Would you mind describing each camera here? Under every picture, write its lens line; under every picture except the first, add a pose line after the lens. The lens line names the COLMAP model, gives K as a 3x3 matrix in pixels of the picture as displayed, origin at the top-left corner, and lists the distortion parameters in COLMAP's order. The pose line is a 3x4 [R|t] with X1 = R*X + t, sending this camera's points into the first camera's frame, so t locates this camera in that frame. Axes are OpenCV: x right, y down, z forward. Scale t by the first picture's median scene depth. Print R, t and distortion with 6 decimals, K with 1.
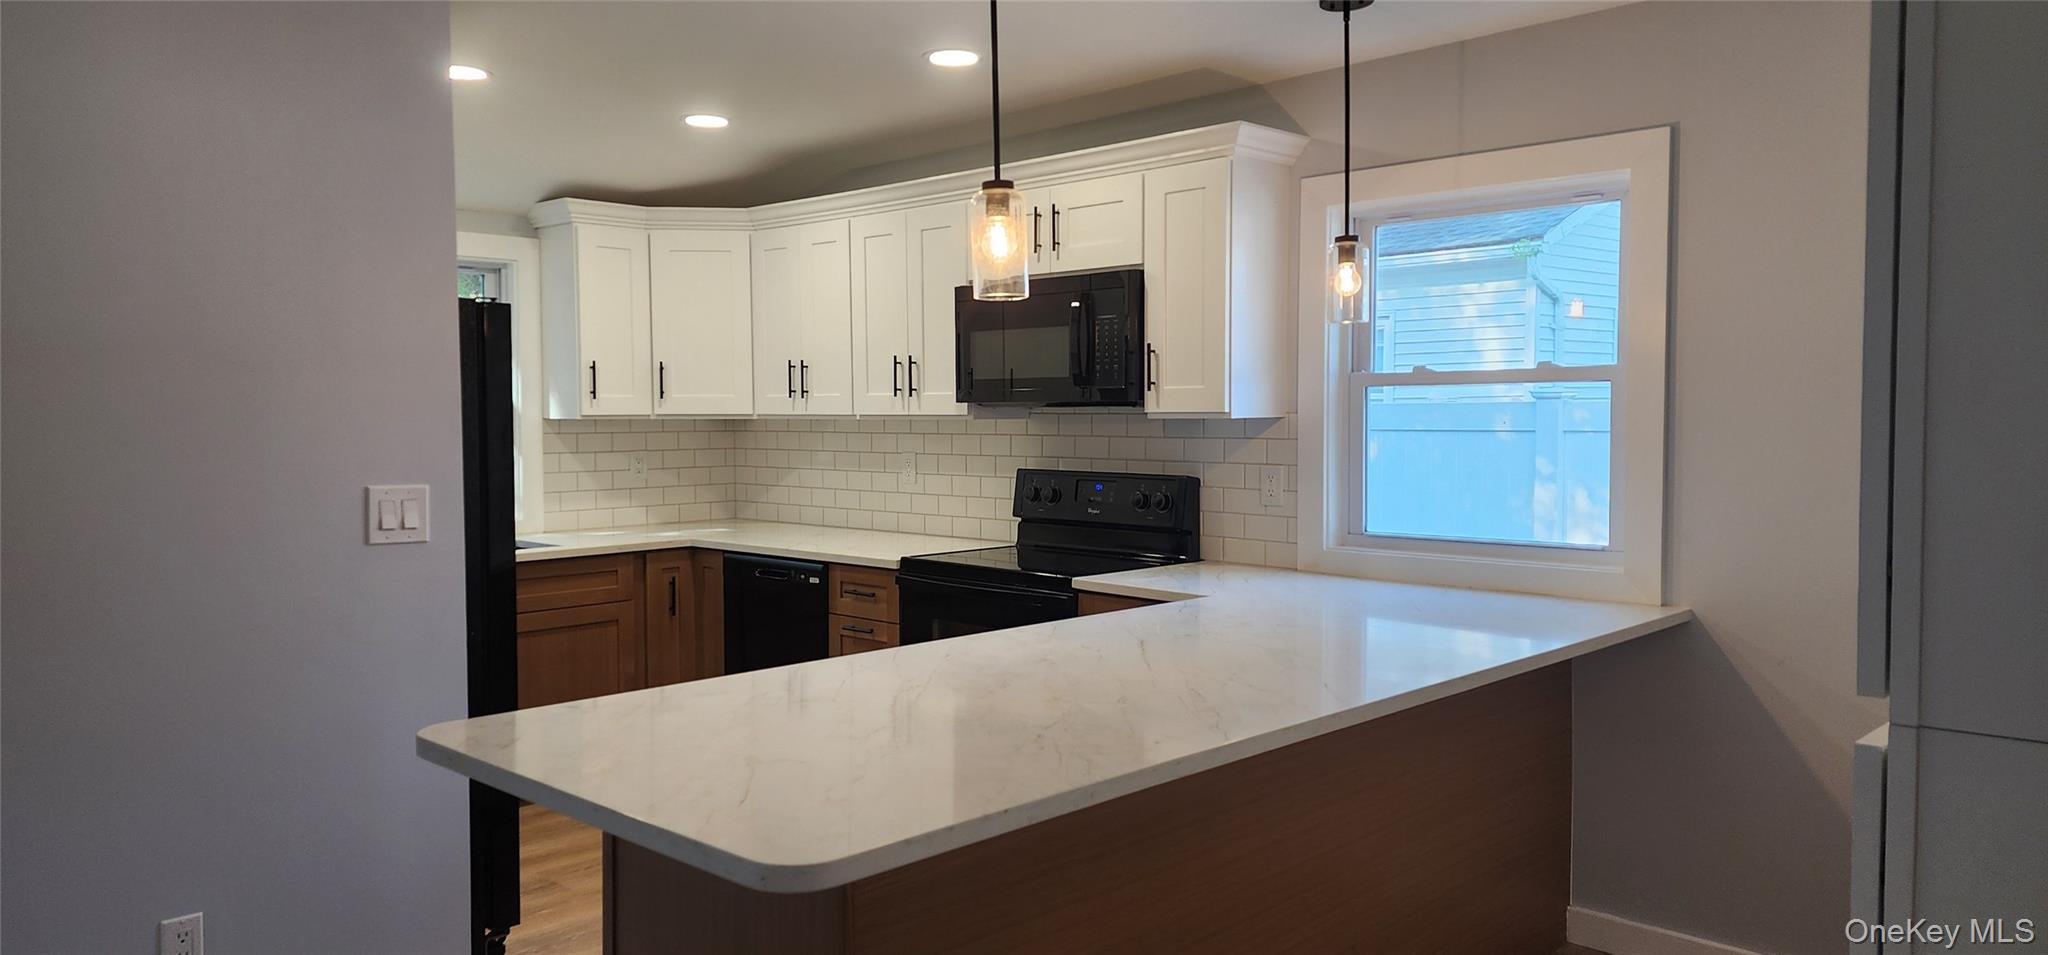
lens RADIAL K [[1341.7, 0, 1028.3], [0, 1341.7, 467.1], [0, 0, 1]] dist [0.145076, -0.157339]
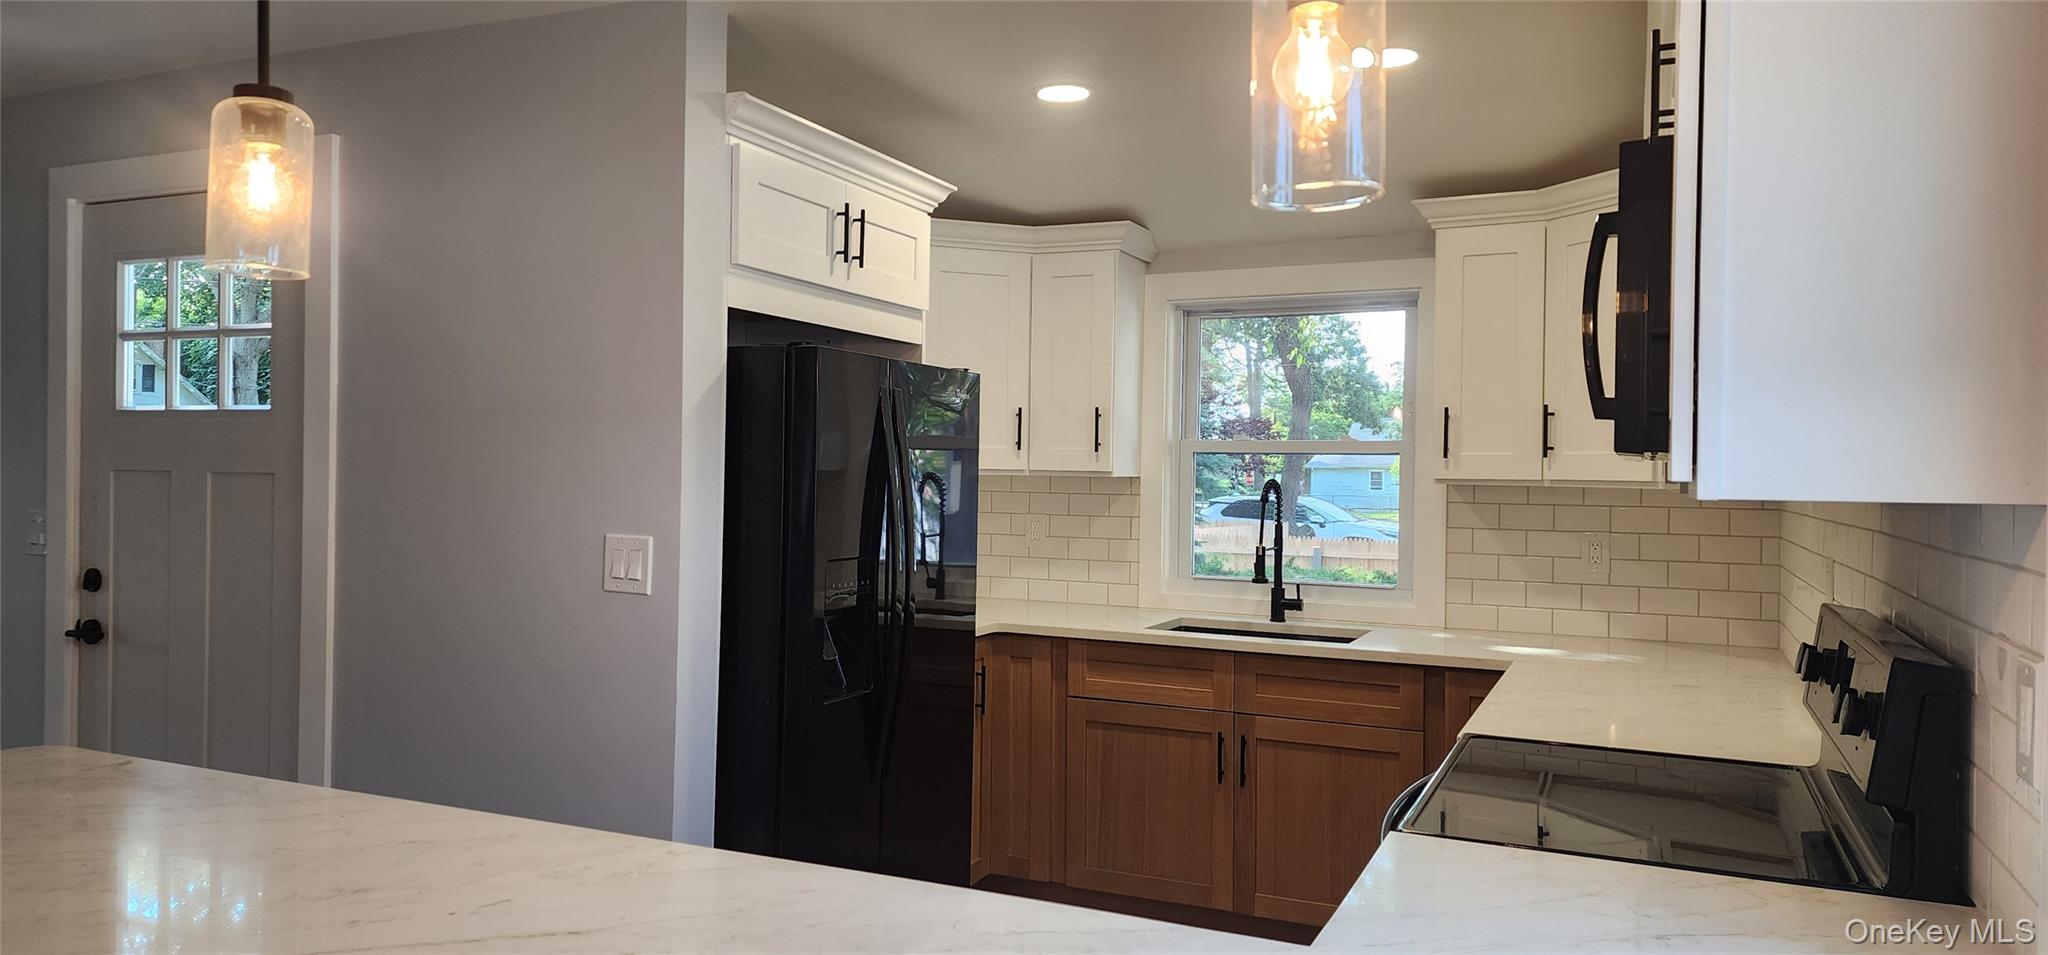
lens RADIAL K [[1341.7, 0, 1028.3], [0, 1341.7, 467.1], [0, 0, 1]] dist [0.145076, -0.157339]
pose [[0.318093, 0.004423, -0.948049, 0.315150], [-0.054369, 0.998429, -0.013584, -0.021282], [0.946499, 0.055865, 0.317833, 0.521814]]
